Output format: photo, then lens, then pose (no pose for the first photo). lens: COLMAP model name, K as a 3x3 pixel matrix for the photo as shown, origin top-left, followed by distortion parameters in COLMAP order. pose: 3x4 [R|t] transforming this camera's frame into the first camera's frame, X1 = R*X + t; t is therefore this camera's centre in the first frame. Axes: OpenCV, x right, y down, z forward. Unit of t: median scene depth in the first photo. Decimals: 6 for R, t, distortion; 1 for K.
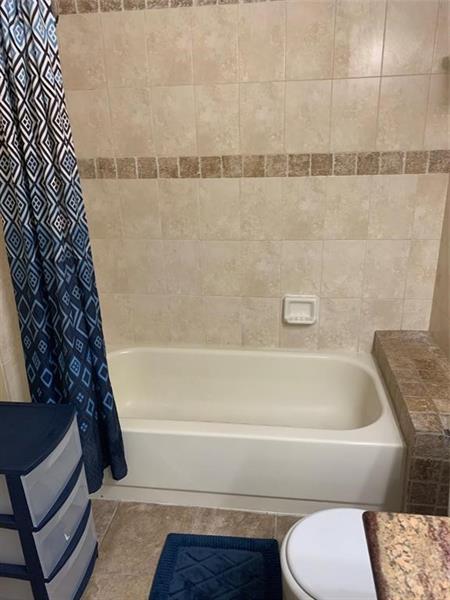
lens RADIAL K [[463.7, 0, 231.3], [0, 463.7, 297.7], [0, 0, 1]] dist [0.028428, -0.011017]
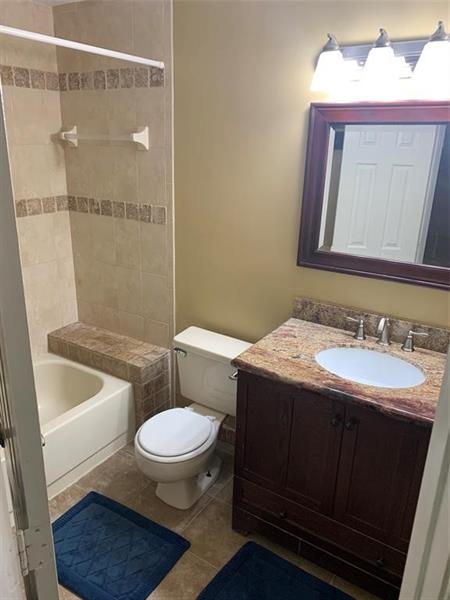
lens RADIAL K [[463.7, 0, 231.3], [0, 463.7, 297.7], [0, 0, 1]] dist [0.028428, -0.011017]
pose [[0.415981, -0.258287, 0.871922, -0.658320], [0.285667, 0.947394, 0.144356, -0.073942], [-0.863339, 0.189030, 0.467882, -0.065268]]
